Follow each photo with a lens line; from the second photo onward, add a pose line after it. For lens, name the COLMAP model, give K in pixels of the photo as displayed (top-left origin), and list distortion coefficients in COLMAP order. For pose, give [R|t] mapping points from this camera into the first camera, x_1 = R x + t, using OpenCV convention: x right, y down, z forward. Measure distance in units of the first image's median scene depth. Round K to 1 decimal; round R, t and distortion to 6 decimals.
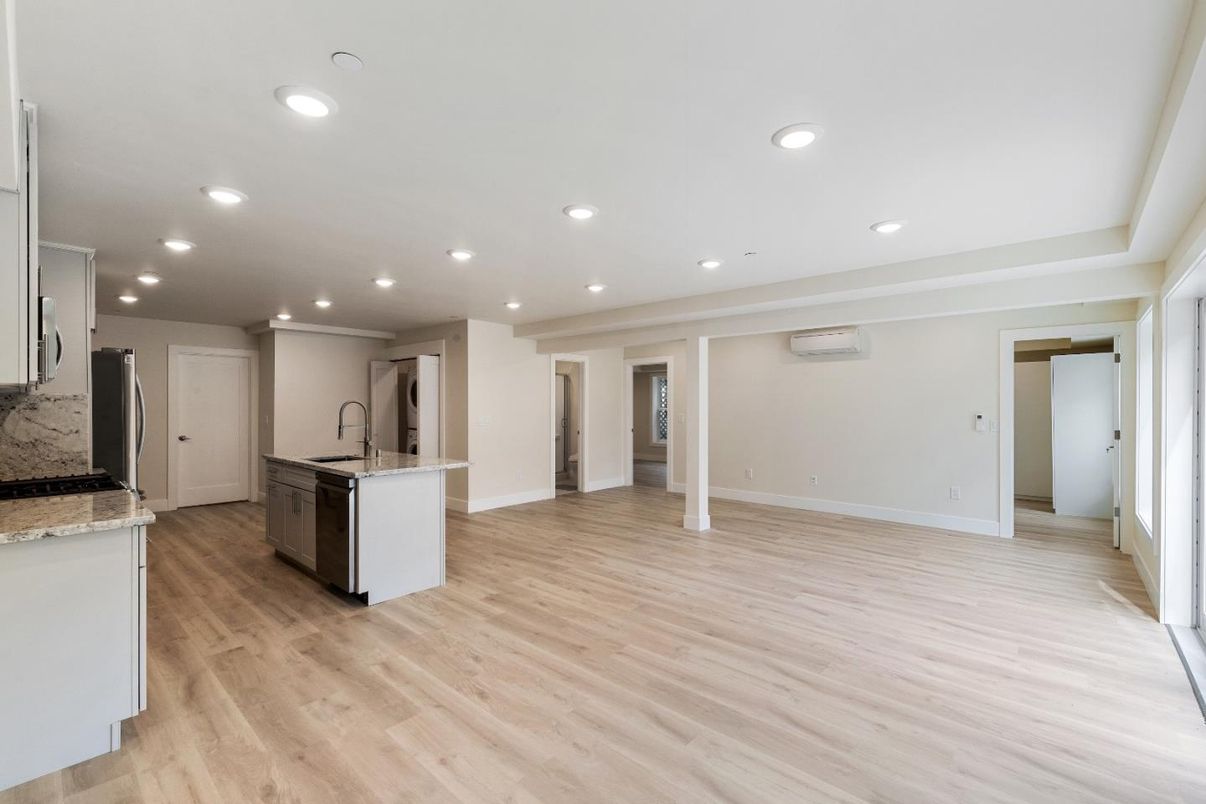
lens RADIAL K [[520.5, 0, 605.3], [0, 520.5, 405.3], [0, 0, 1]] dist [-0.001743, 0.000004]
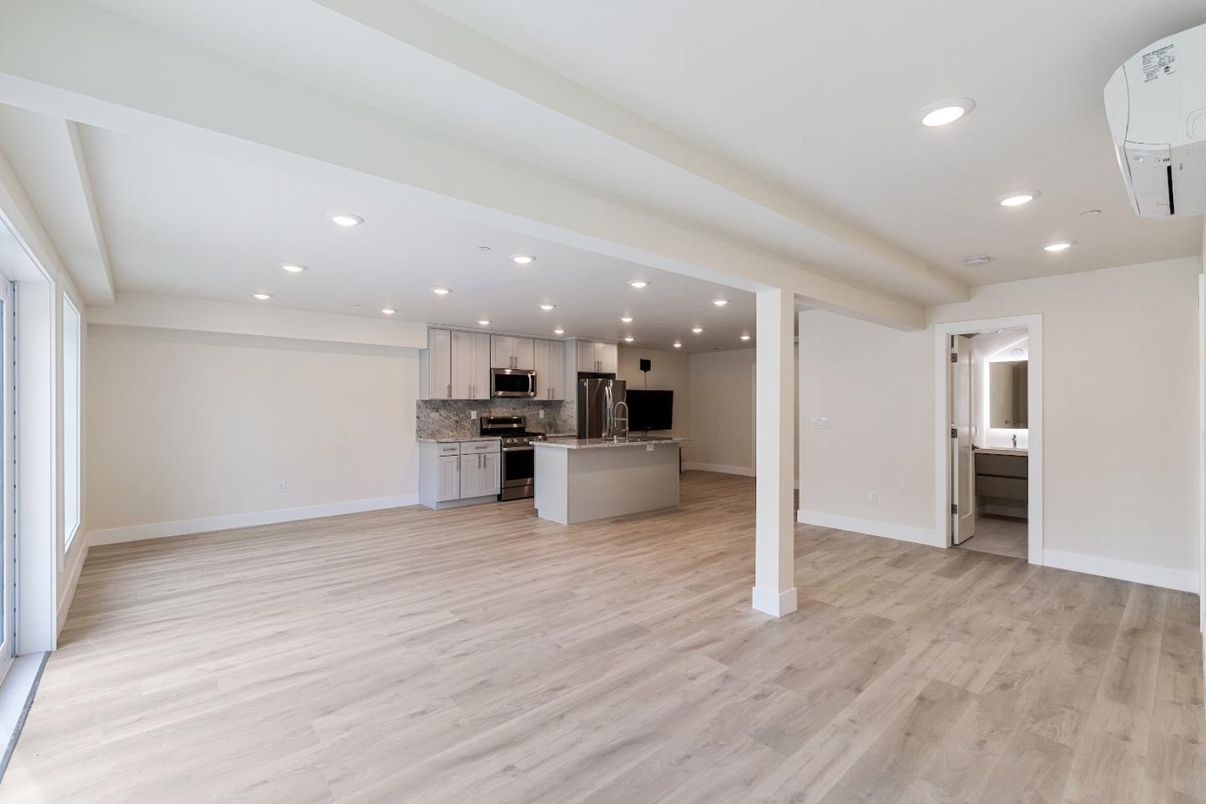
lens RADIAL K [[520.5, 0, 605.8], [0, 520.5, 404.8], [0, 0, 1]] dist [-0.001743, 0.000004]
pose [[-0.109764, -0.001545, -0.993957, 1.305242], [0.000270, 0.999999, -0.001584, 0.000765], [0.993958, -0.000442, -0.109763, 1.429009]]
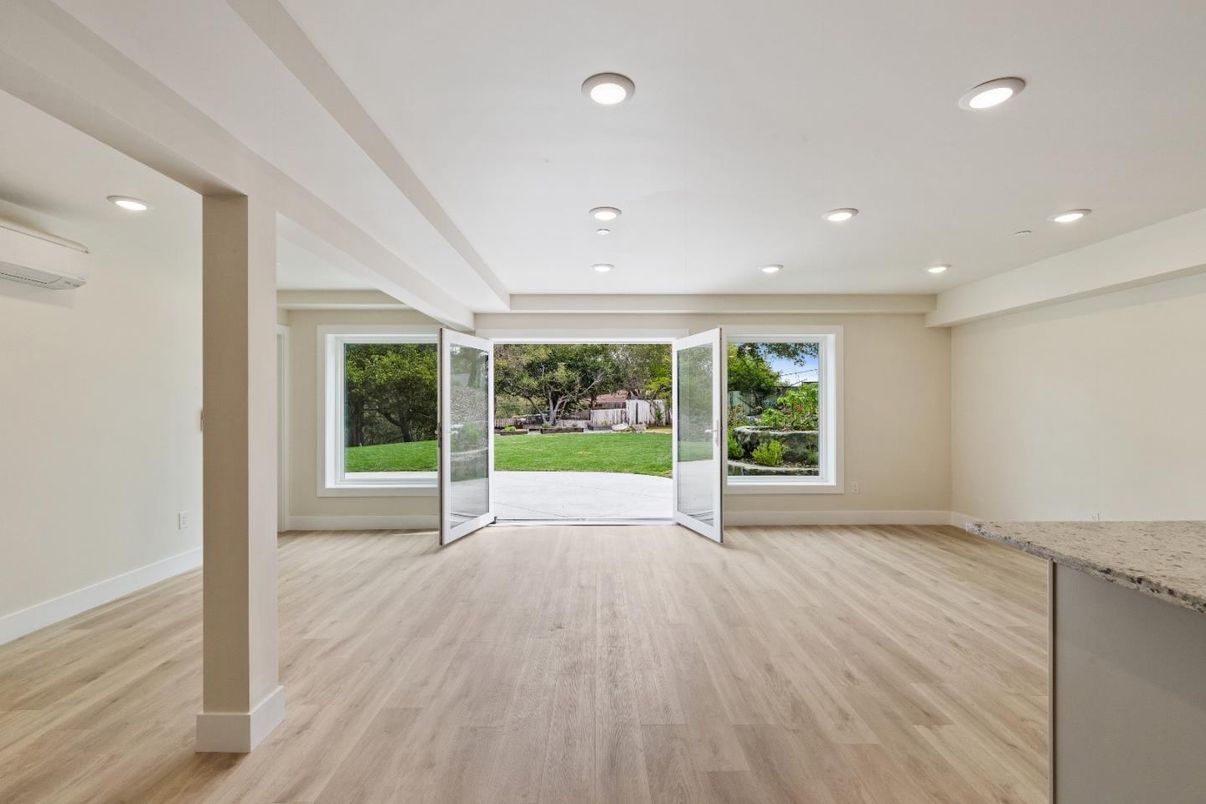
lens RADIAL K [[520.5, 0, 602.6], [0, 520.5, 403.0], [0, 0, 1]] dist [-0.001743, 0.000004]
pose [[-0.679254, 0.003680, 0.733894, -0.416420], [0.001449, 0.999992, -0.003673, 0.015749], [-0.733902, -0.001432, -0.679254, 1.738881]]
